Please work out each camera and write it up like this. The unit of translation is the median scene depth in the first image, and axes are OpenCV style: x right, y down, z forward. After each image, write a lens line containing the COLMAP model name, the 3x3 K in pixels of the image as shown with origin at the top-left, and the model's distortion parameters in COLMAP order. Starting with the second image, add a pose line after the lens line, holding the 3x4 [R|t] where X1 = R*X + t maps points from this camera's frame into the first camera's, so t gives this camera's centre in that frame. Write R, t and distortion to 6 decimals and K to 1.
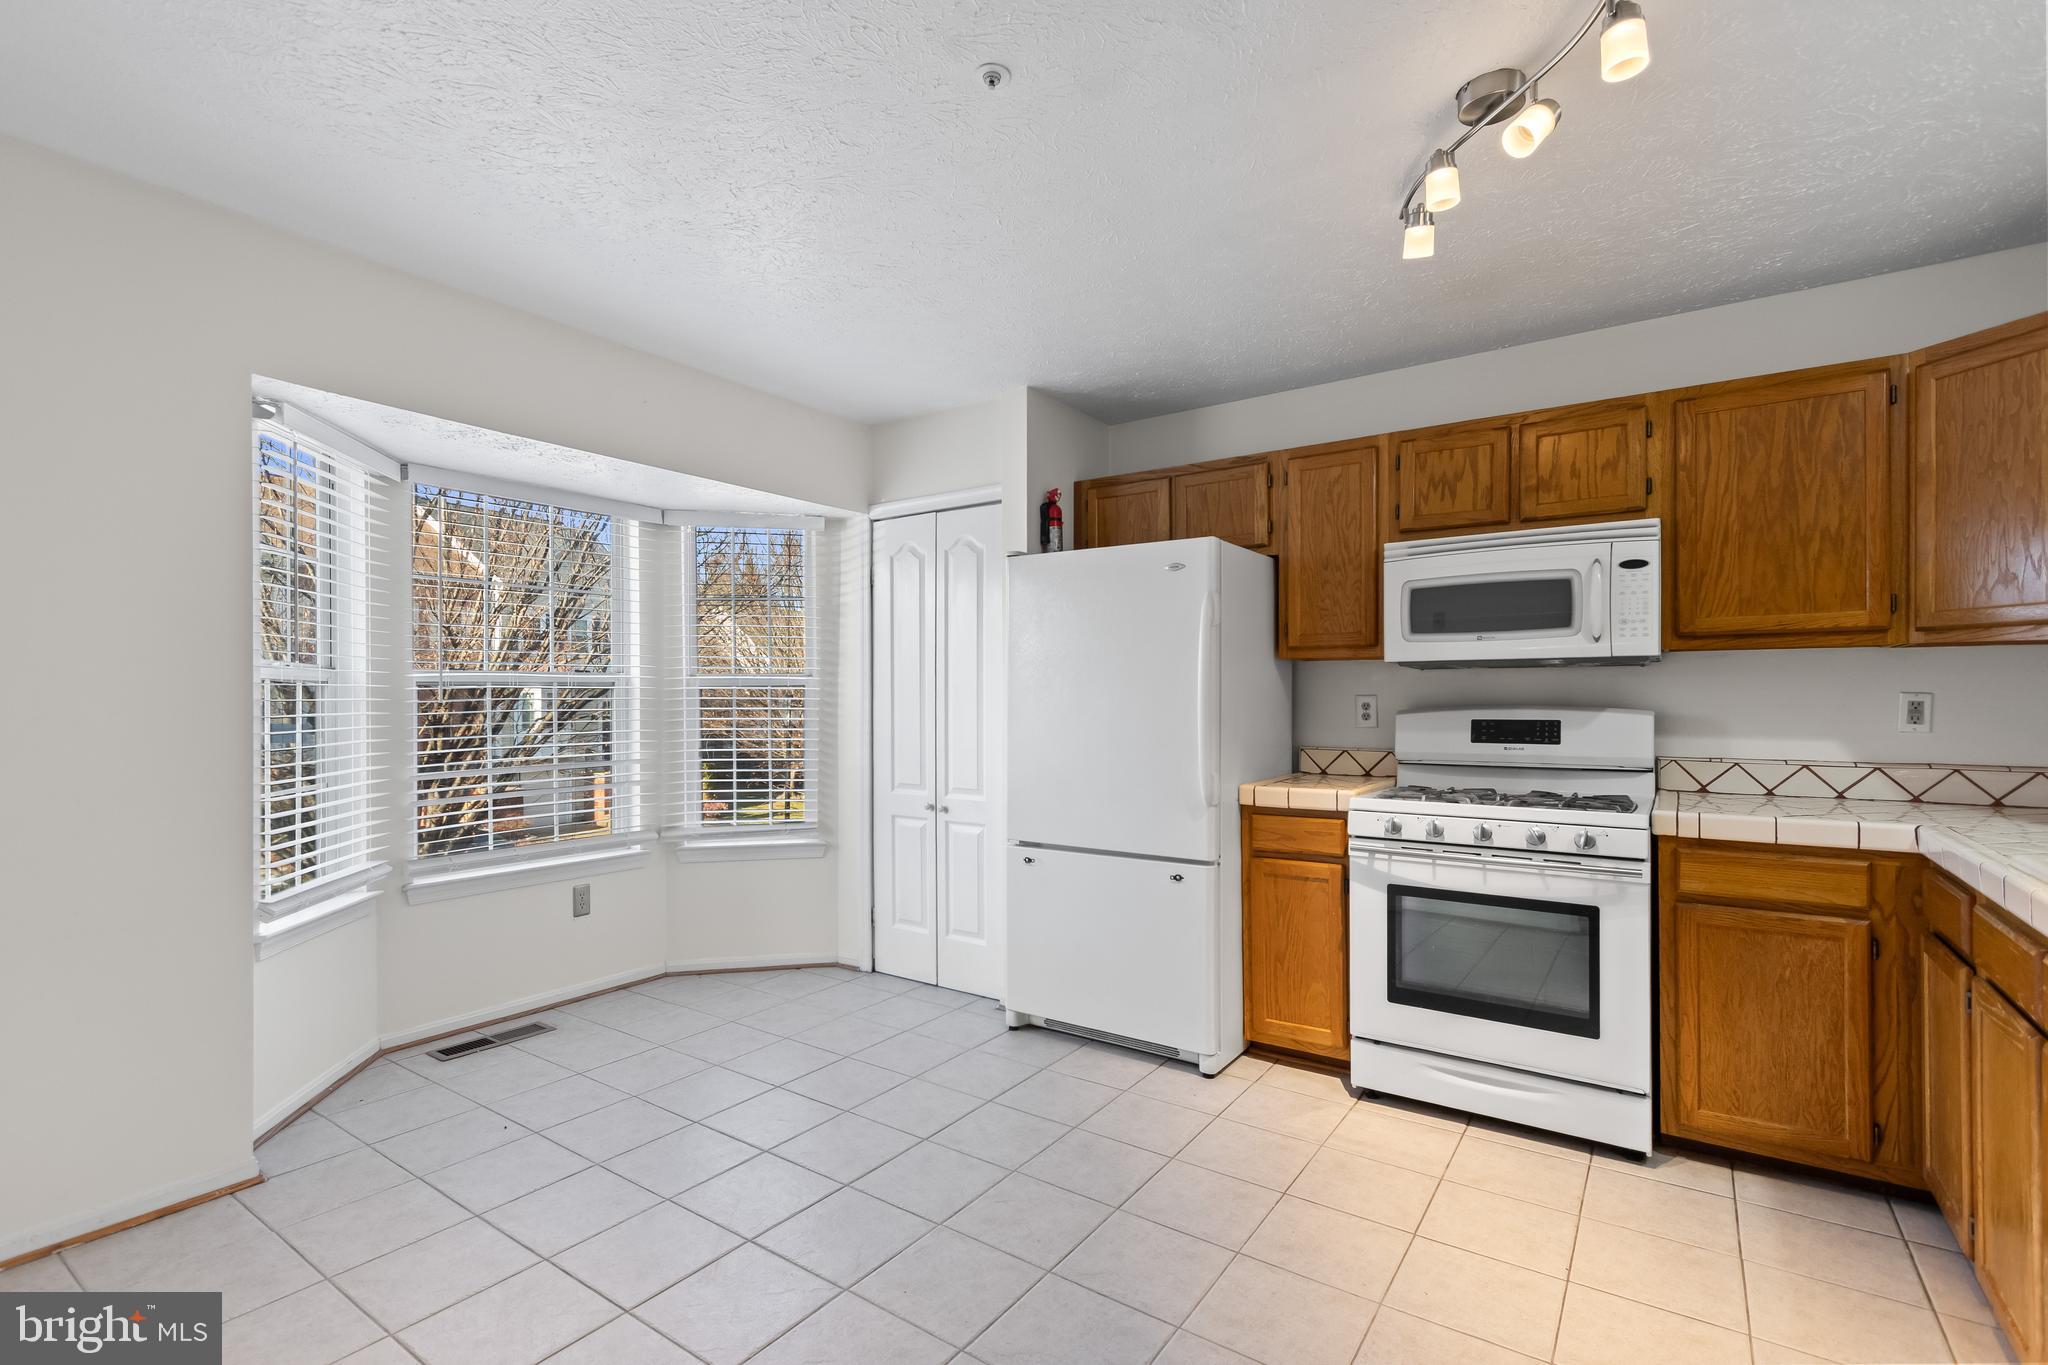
lens RADIAL K [[944.3, 0, 988.5], [0, 944.3, 701.3], [0, 0, 1]] dist [0.010589, -0.004685]
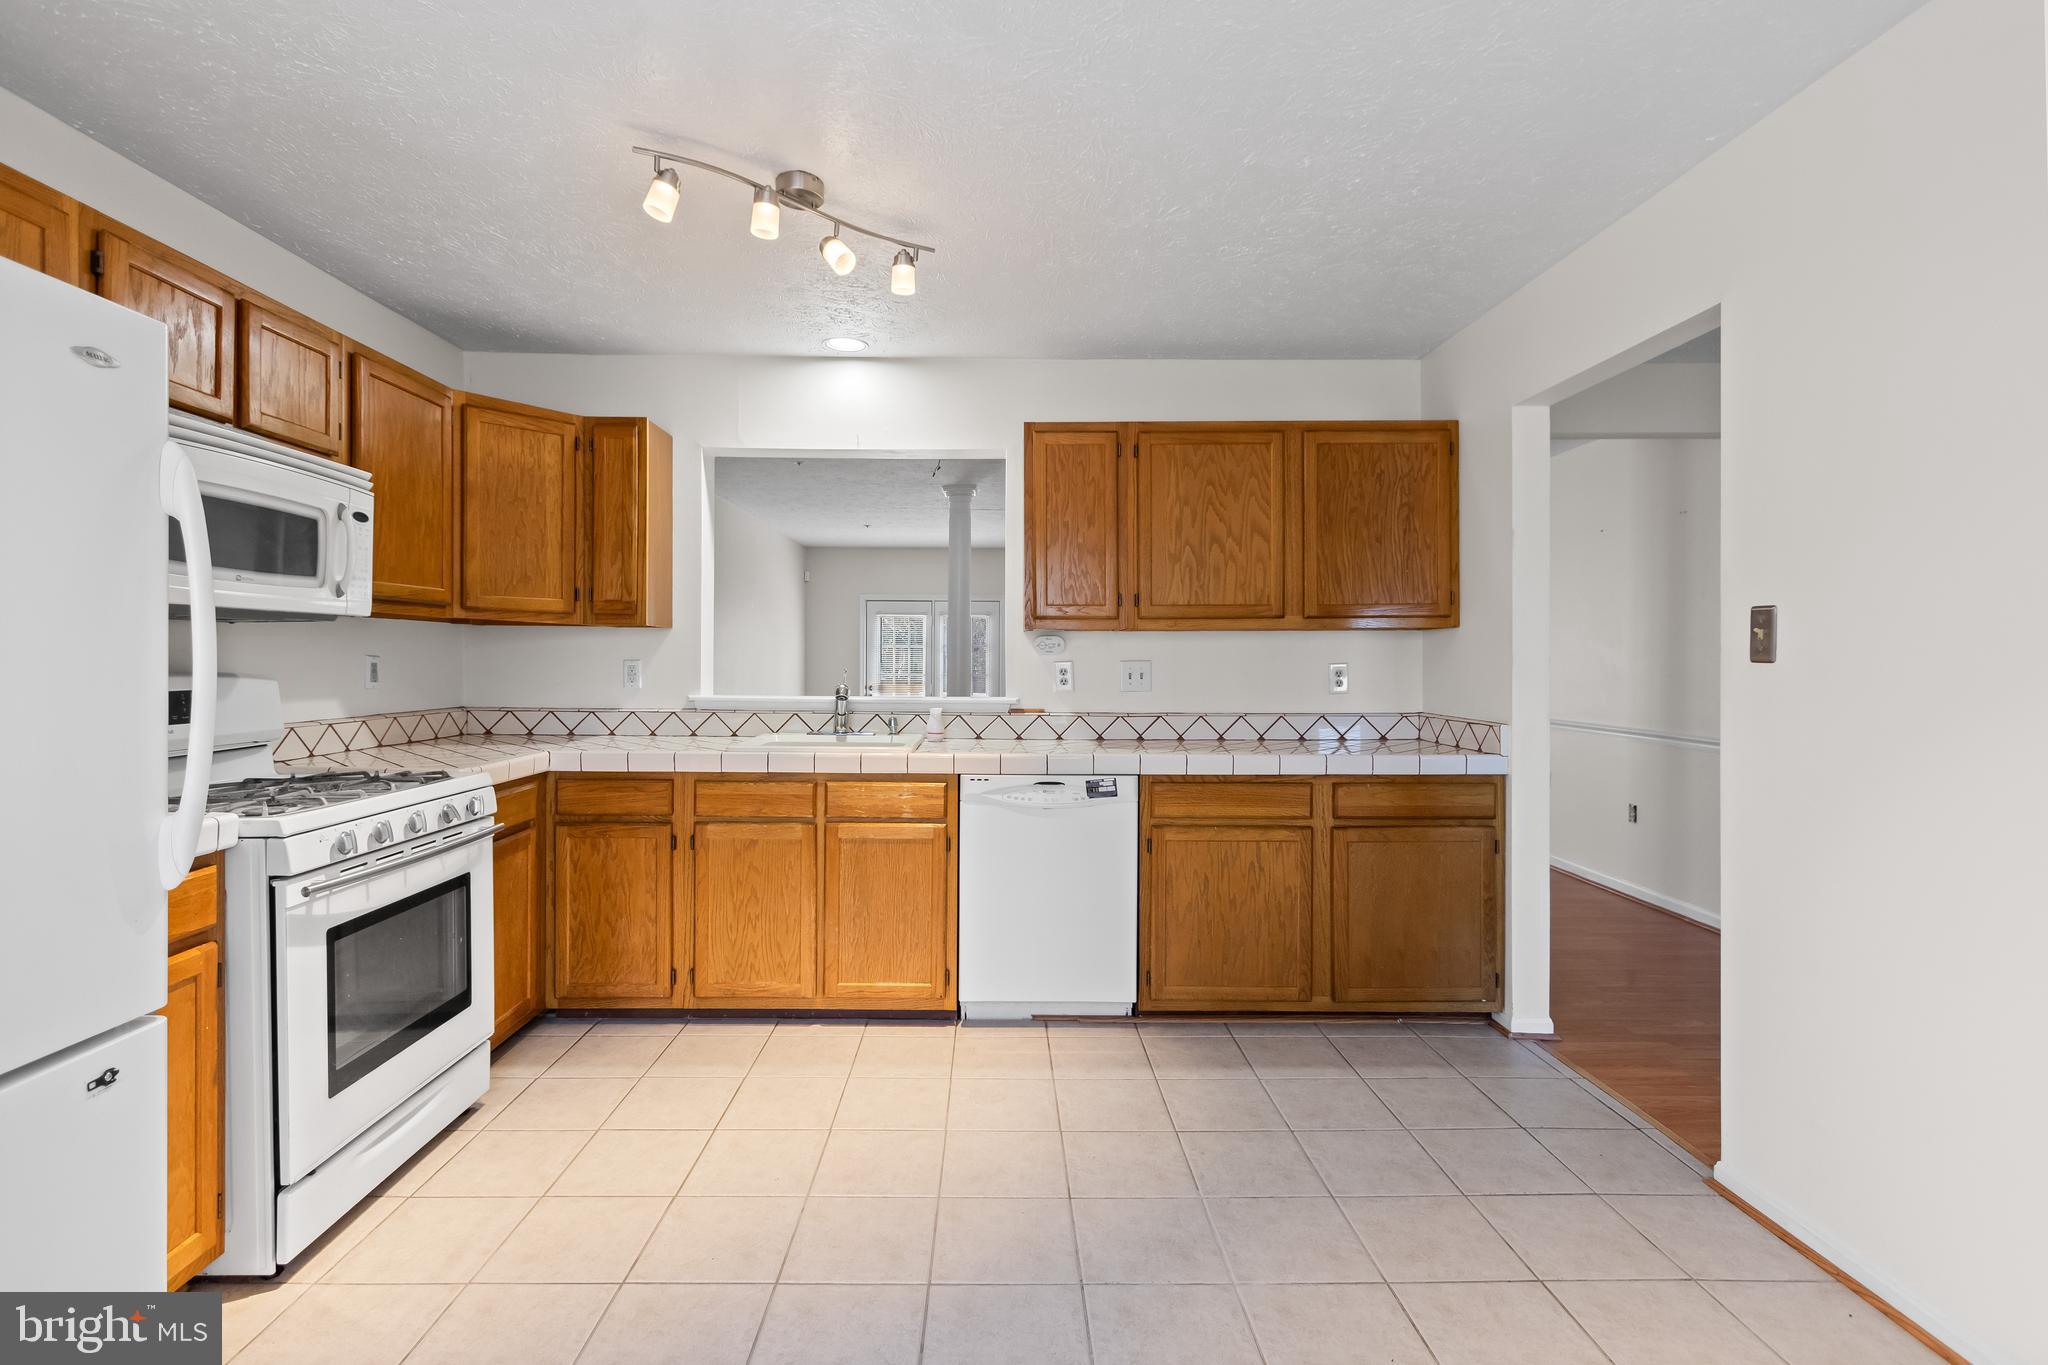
lens RADIAL K [[944.3, 0, 1011.7], [0, 944.3, 662.2], [0, 0, 1]] dist [0.010589, -0.004685]
pose [[-0.610102, -0.002650, 0.792318, -0.363369], [0.001230, 0.999990, 0.004292, -0.004066], [-0.792322, 0.003593, -0.610093, 0.861008]]
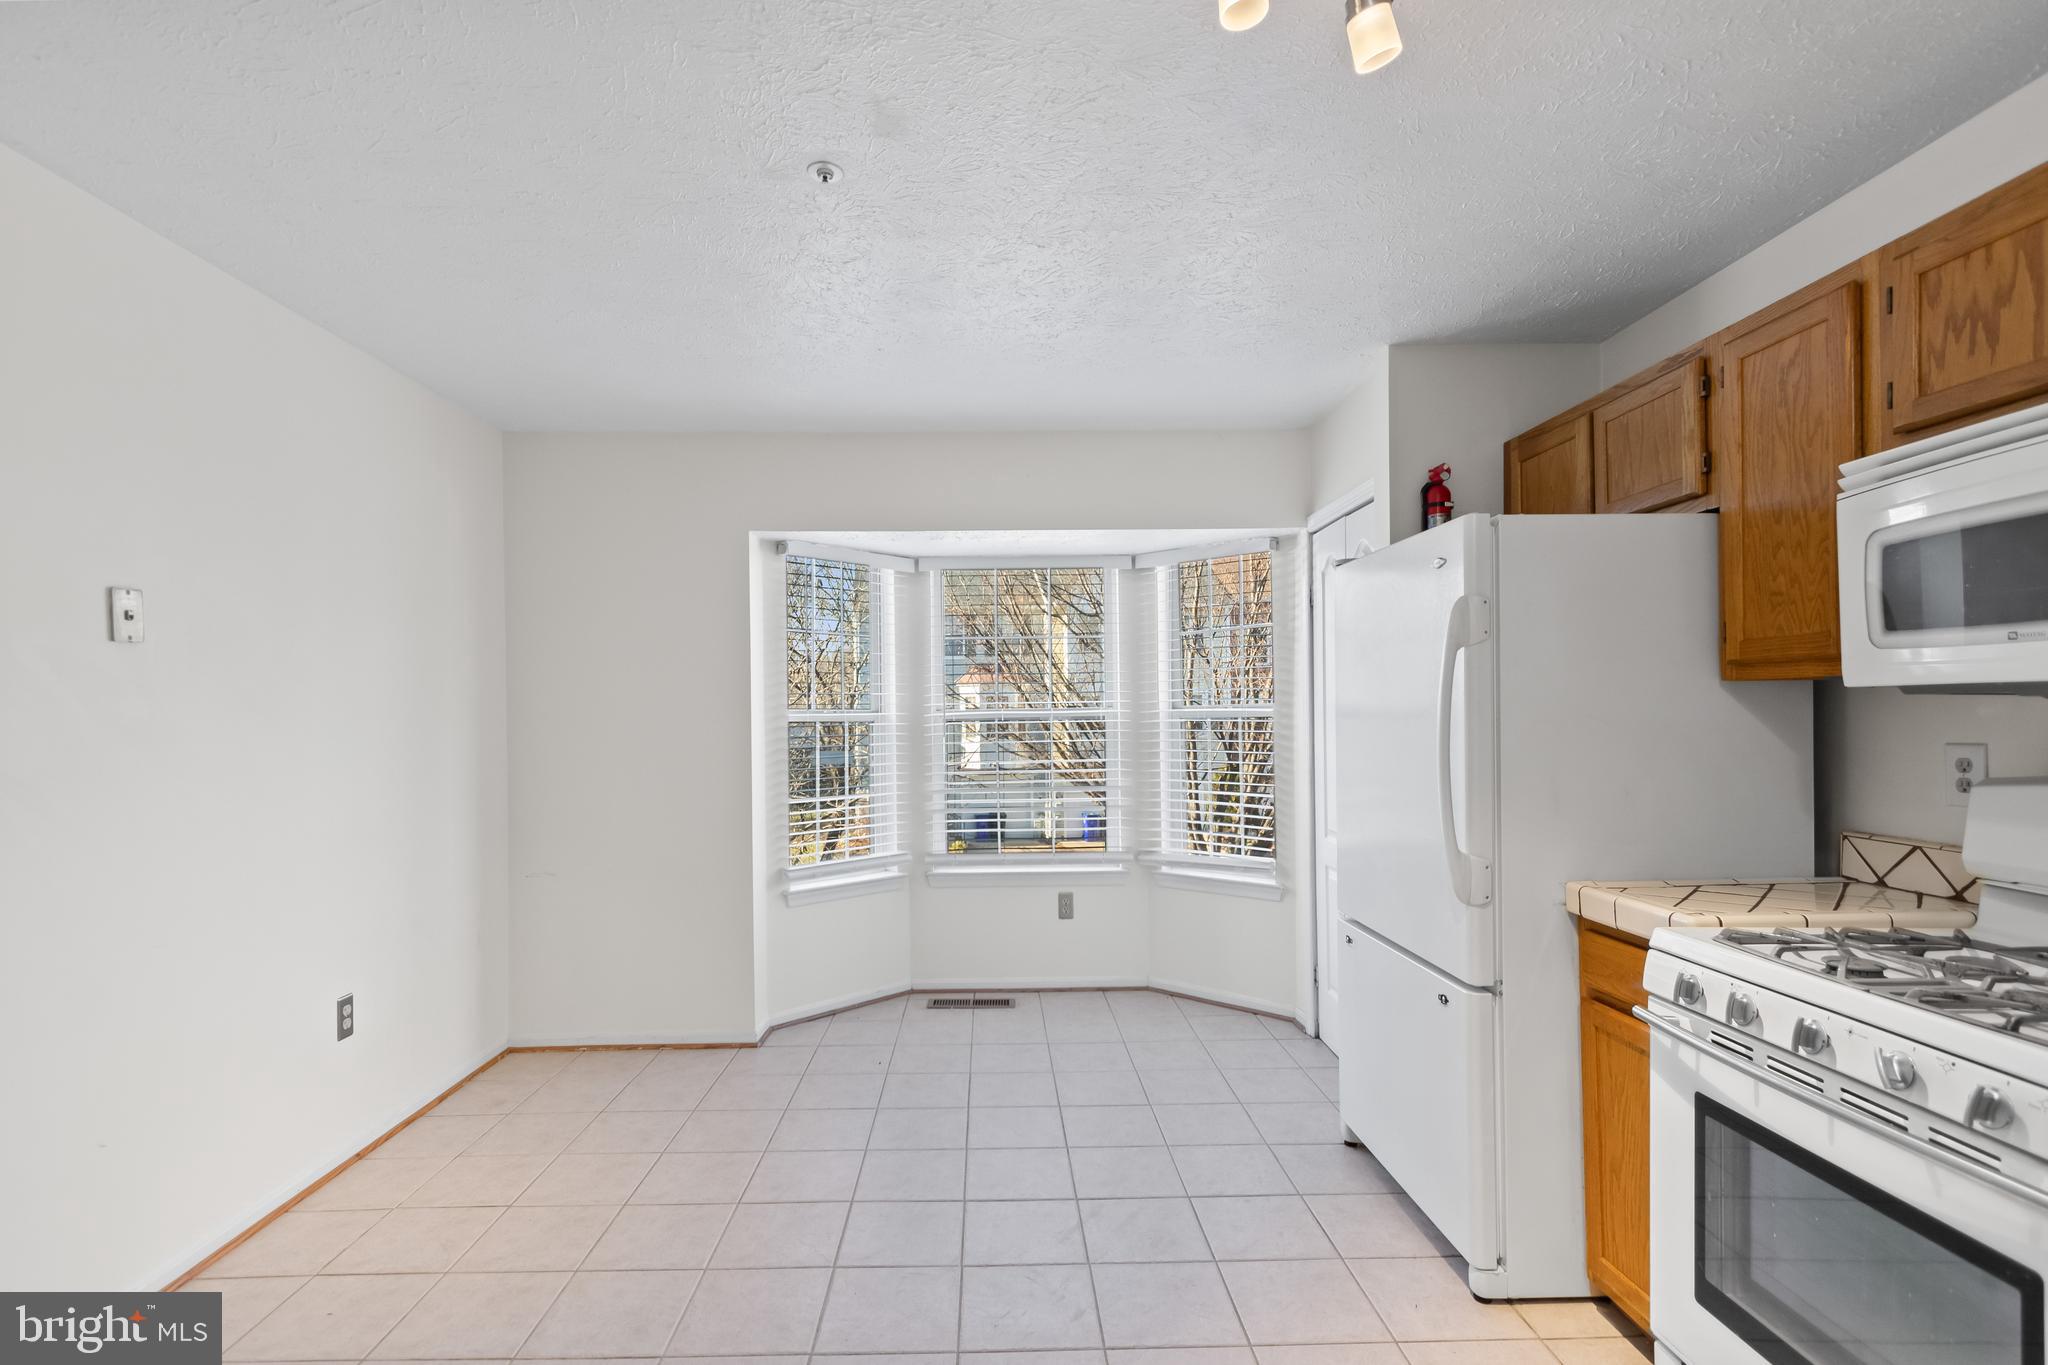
lens RADIAL K [[944.3, 0, 979.4], [0, 944.3, 714.8], [0, 0, 1]] dist [0.010589, -0.004685]
pose [[0.596118, -0.005024, -0.802881, 0.522019], [0.009163, 0.999958, 0.000546, -0.028907], [0.802845, -0.007682, 0.596139, 0.272703]]
